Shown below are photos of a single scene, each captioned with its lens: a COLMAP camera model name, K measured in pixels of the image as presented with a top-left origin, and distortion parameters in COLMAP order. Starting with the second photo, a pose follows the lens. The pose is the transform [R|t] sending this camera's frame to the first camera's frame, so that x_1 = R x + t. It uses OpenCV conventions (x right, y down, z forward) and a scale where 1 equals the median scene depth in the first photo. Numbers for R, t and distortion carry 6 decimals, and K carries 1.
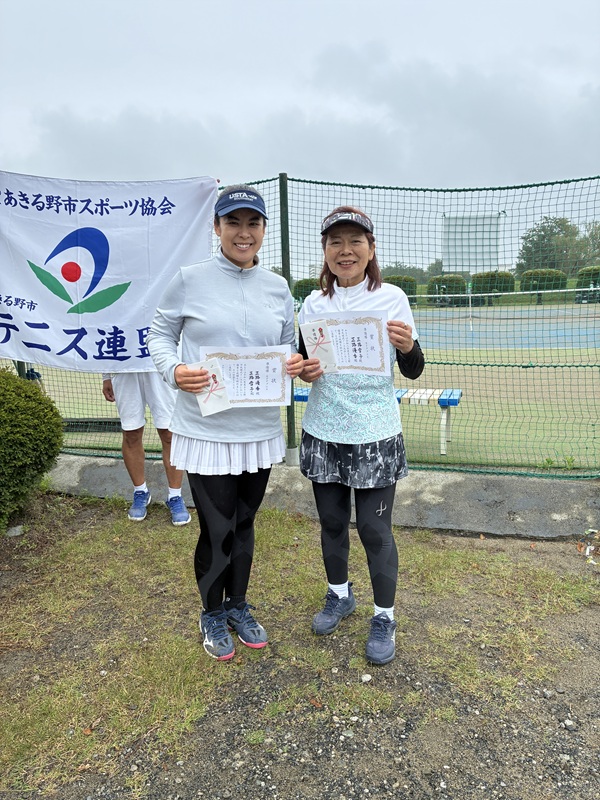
lens RADIAL K [[603.5, 0, 298.6], [0, 603.5, 400.1], [0, 0, 1]] dist [0.068580, -0.083446]
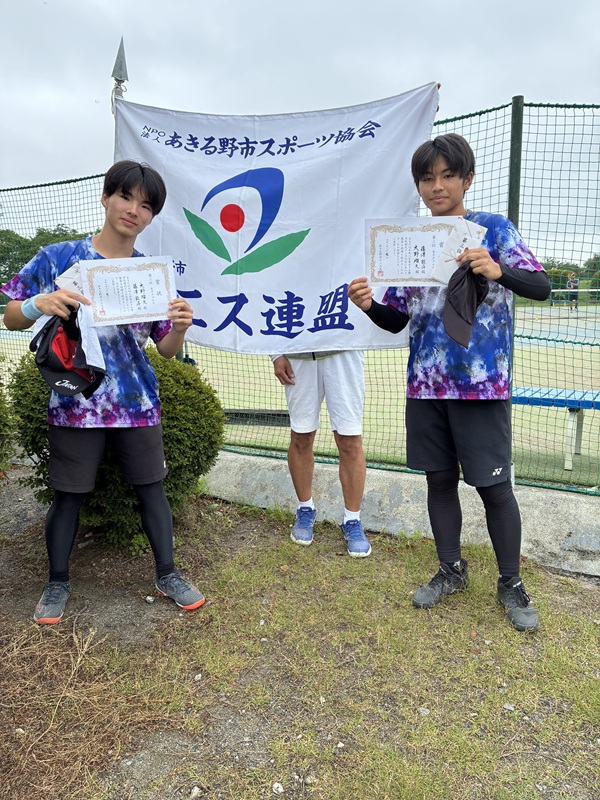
lens RADIAL K [[603.5, 0, 303.4], [0, 603.5, 397.7], [0, 0, 1]] dist [0.068580, -0.083446]
pose [[0.977046, 0.042527, -0.208739, -0.122566], [-0.042604, 0.999084, 0.004133, 0.003291], [0.208724, 0.004855, 0.977963, 0.237359]]
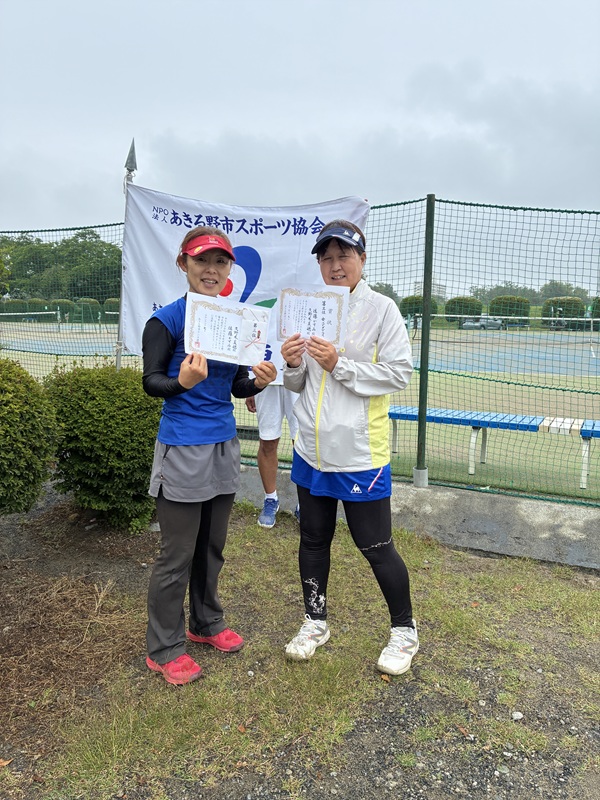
lens RADIAL K [[603.5, 0, 302.0], [0, 603.5, 399.5], [0, 0, 1]] dist [0.068580, -0.083446]
pose [[0.986426, 0.059027, -0.153230, -0.068485], [-0.062964, 0.997796, -0.020965, -0.000998], [0.151655, 0.030328, 0.987968, -0.015658]]
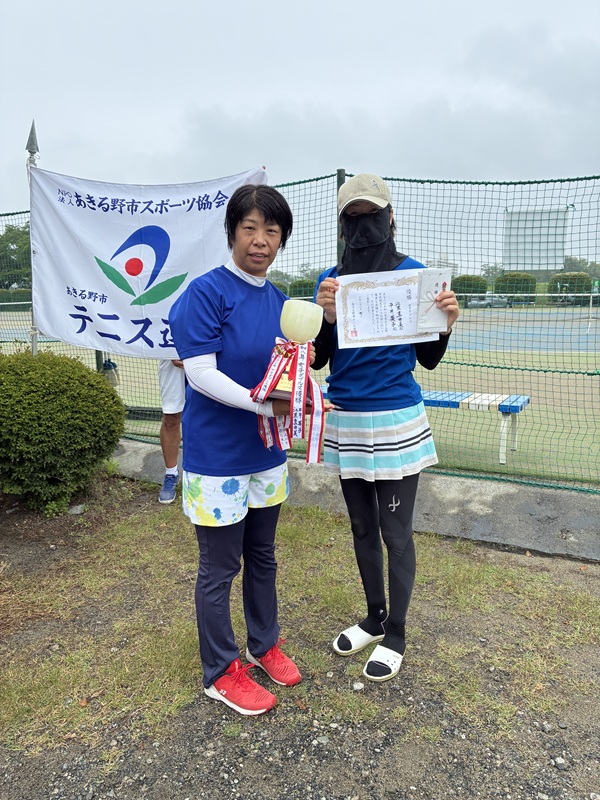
lens RADIAL K [[603.5, 0, 299.7], [0, 603.5, 404.2], [0, 0, 1]] dist [0.068580, -0.083446]
pose [[0.983506, 0.044922, -0.175209, 0.109337], [-0.042917, 0.998963, 0.015215, -0.004797], [0.175711, -0.007445, 0.984414, 0.014581]]
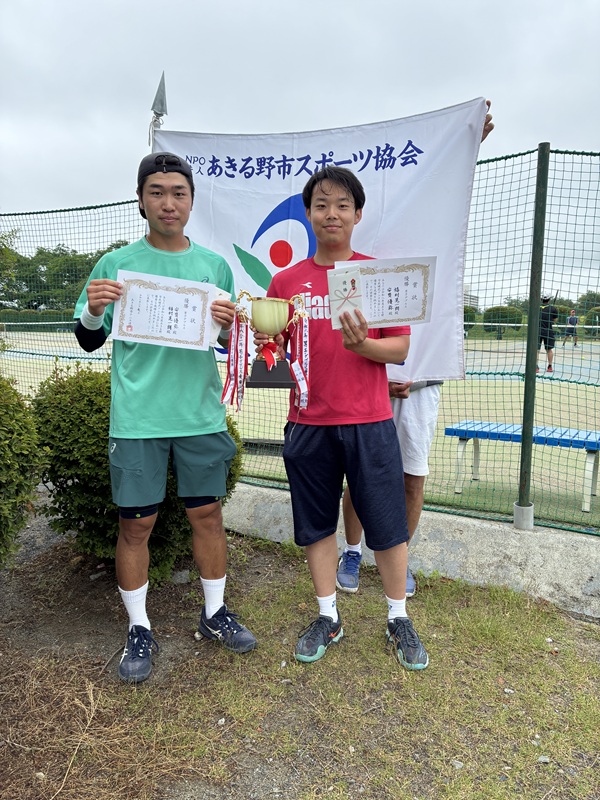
lens RADIAL K [[603.5, 0, 307.0], [0, 603.5, 400.4], [0, 0, 1]] dist [0.068580, -0.083446]
pose [[0.978856, 0.062653, -0.194718, -0.163116], [-0.070735, 0.996887, -0.034827, -0.006539], [0.191930, 0.047864, 0.980241, 0.232856]]
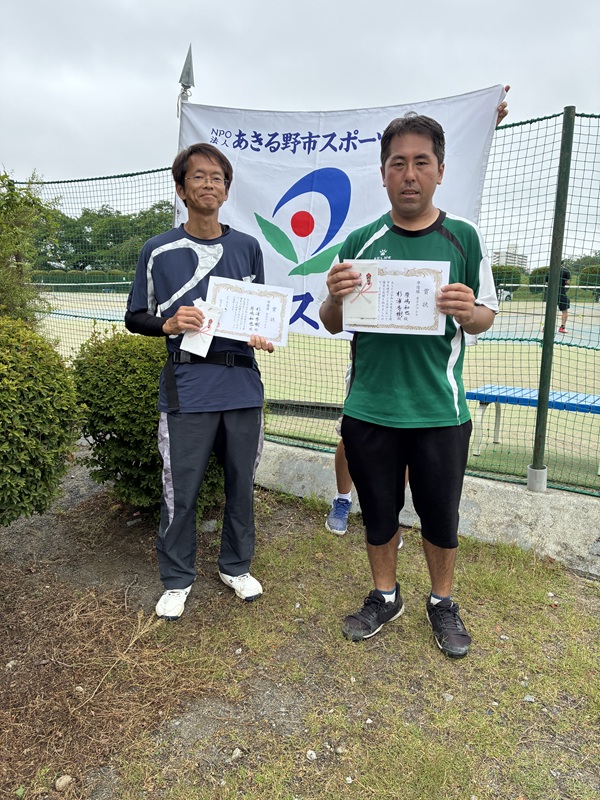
lens RADIAL K [[603.5, 0, 300.3], [0, 603.5, 399.7], [0, 0, 1]] dist [0.068580, -0.083446]
pose [[0.960269, 0.089687, -0.264271, -0.125959], [-0.083949, 0.995925, 0.032953, -0.009973], [0.266150, -0.009459, 0.963885, 0.196318]]
